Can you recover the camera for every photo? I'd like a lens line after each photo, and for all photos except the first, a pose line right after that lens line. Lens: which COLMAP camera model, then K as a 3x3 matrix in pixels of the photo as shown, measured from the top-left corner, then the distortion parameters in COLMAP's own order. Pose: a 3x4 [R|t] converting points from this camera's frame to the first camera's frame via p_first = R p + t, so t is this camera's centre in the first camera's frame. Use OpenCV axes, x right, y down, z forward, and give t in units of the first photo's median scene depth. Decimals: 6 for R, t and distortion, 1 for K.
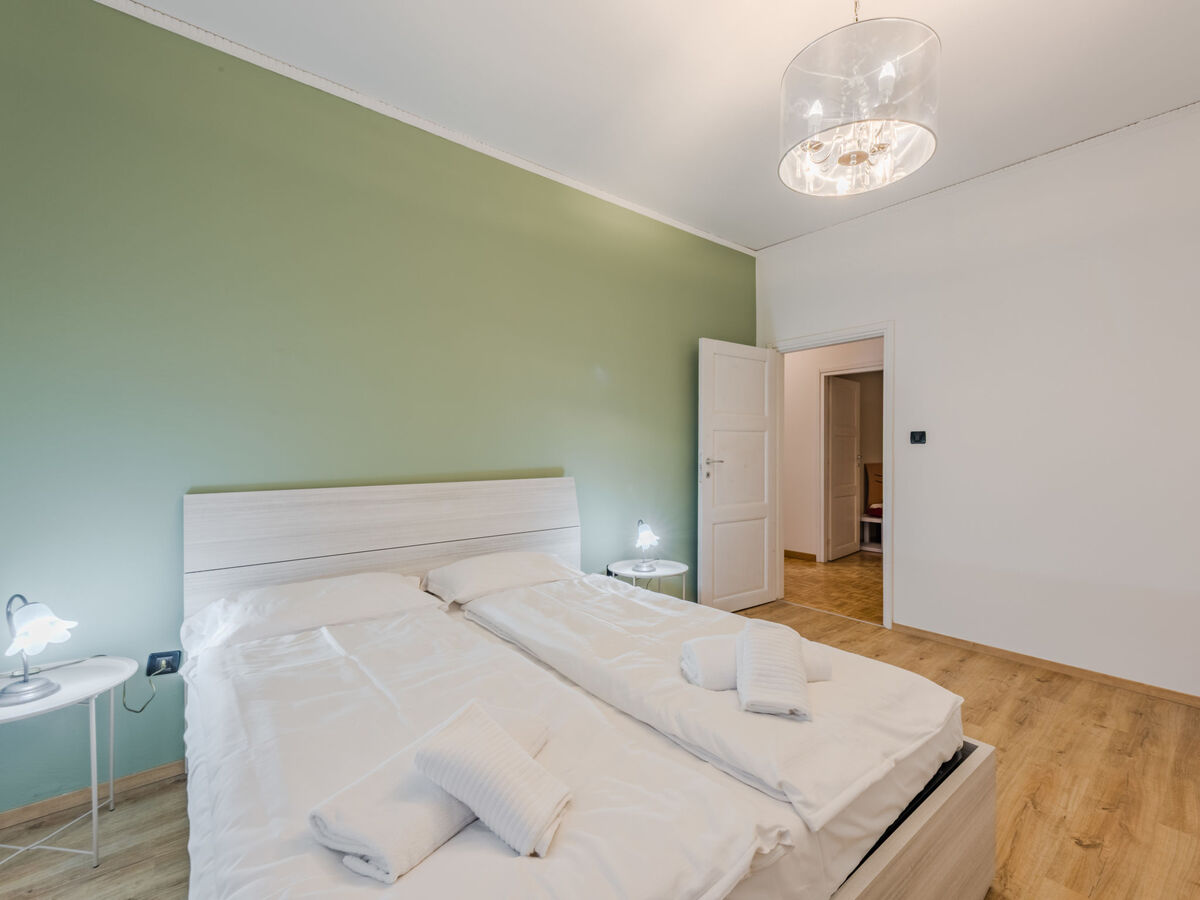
lens RADIAL K [[536.3, 0, 620.9], [0, 536.3, 453.5], [0, 0, 1]] dist [0.016936, -0.000295]
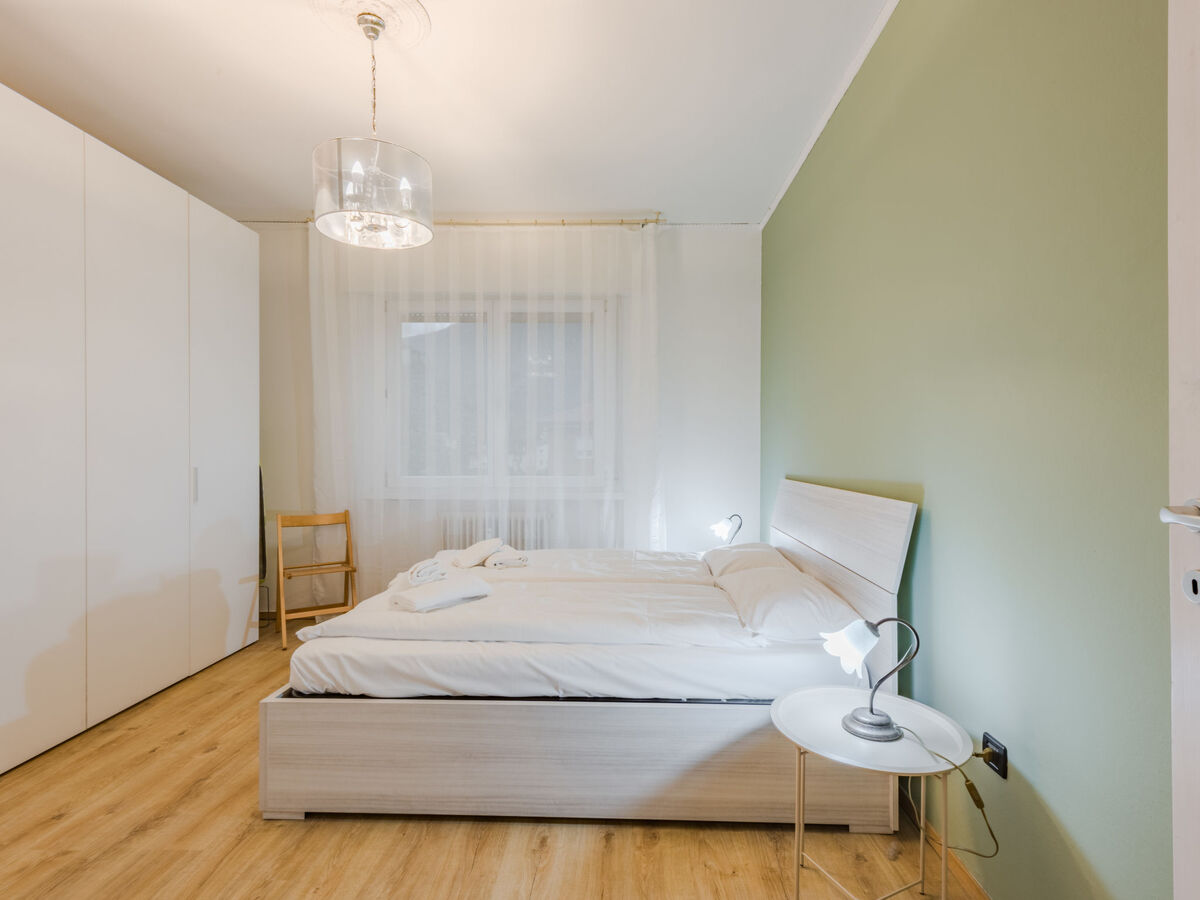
lens RADIAL K [[595.4, 0, 599.9], [0, 595.4, 457.2], [0, 0, 1]] dist [0.020485, -0.000430]
pose [[-0.689486, 0.008089, -0.724254, 0.559881], [-0.005802, 0.999844, 0.016690, -0.009027], [0.724276, 0.015710, -0.689331, 1.213425]]
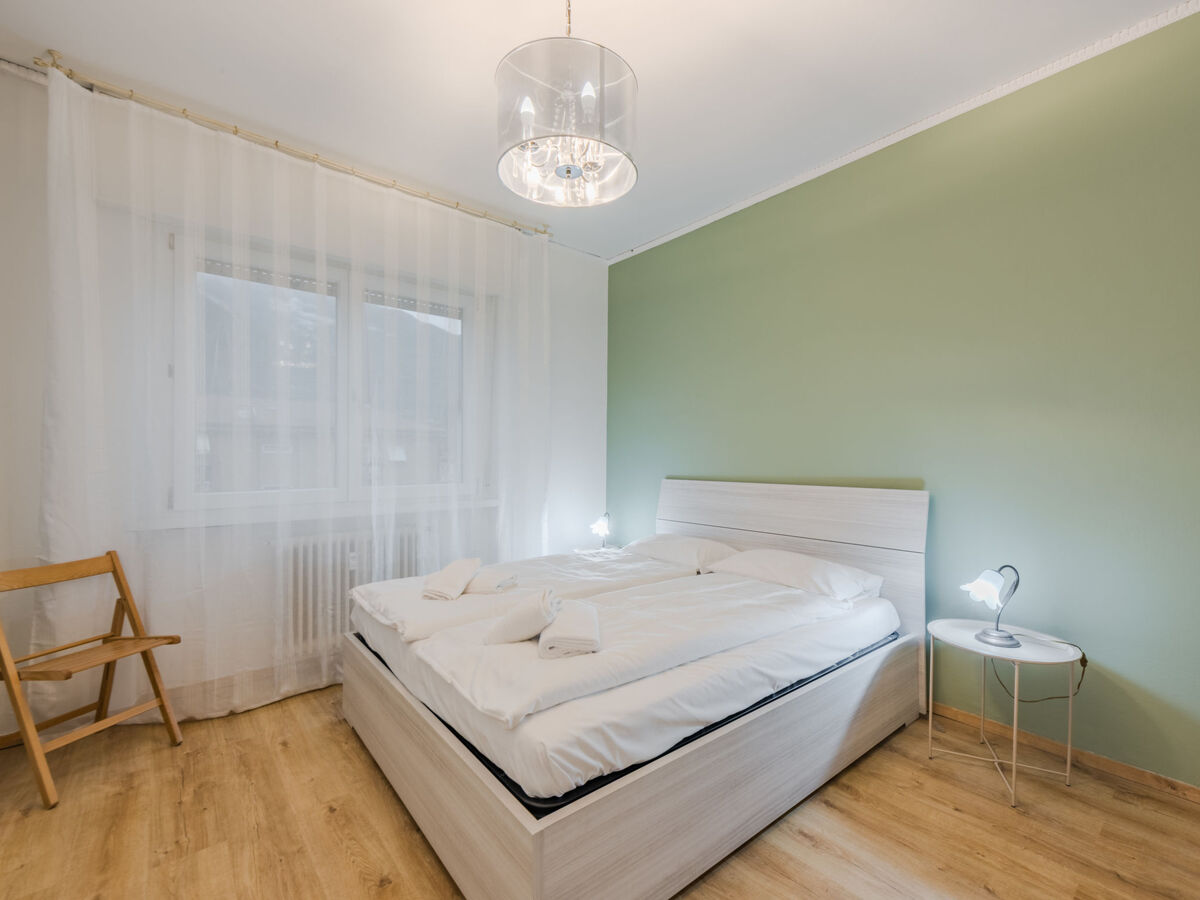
lens RADIAL K [[535.7, 0, 606.5], [0, 535.7, 452.1], [0, 0, 1]] dist [0.020062, -0.006857]
pose [[-0.022631, -0.006064, -0.999726, 0.735419], [-0.009862, 0.999934, -0.005842, -0.004573], [0.999695, 0.009728, -0.022689, 0.558672]]
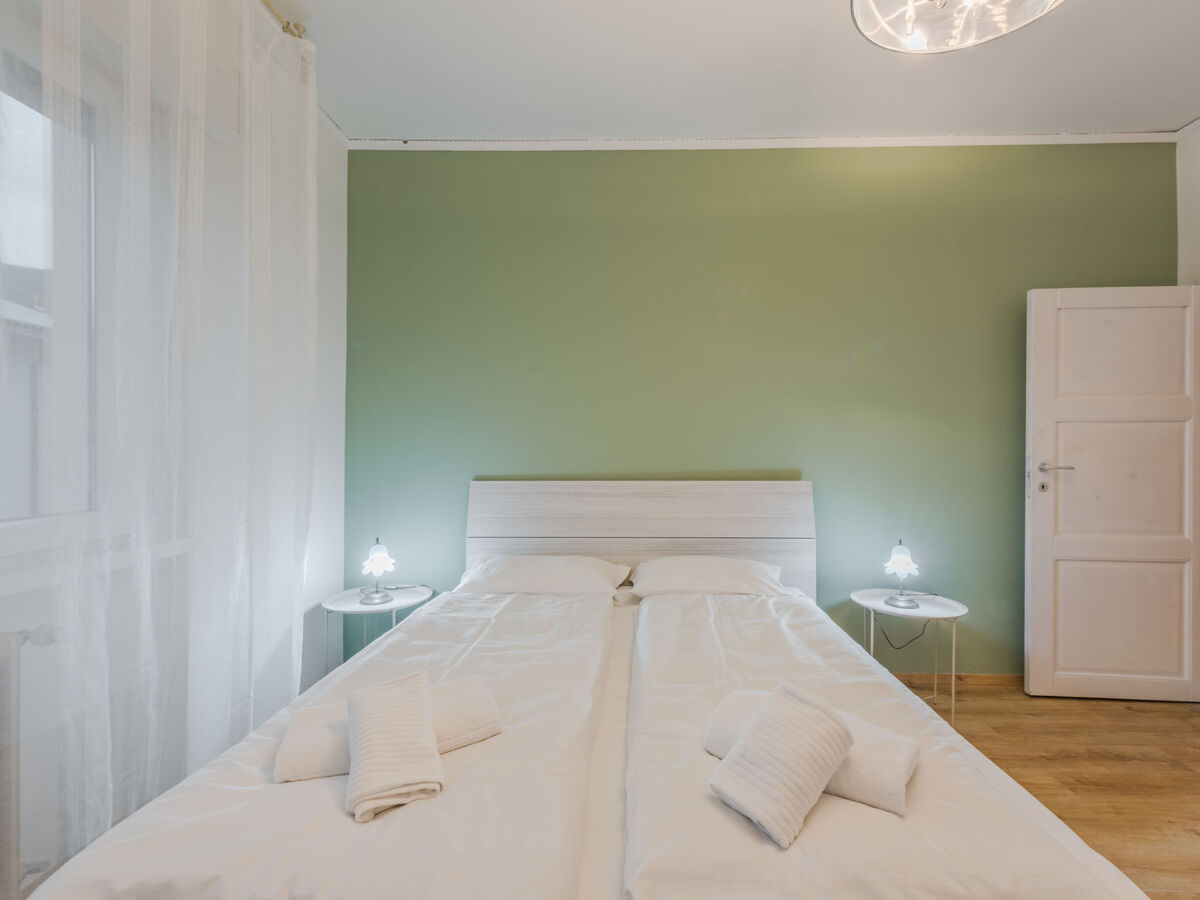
lens RADIAL K [[535.7, 0, 606.5], [0, 535.7, 452.1], [0, 0, 1]] dist [0.020062, -0.006857]
pose [[0.749797, 0.005710, -0.661644, 0.242535], [-0.008006, 0.999968, -0.000444, -0.000175], [0.661620, 0.005630, 0.749818, 0.131699]]
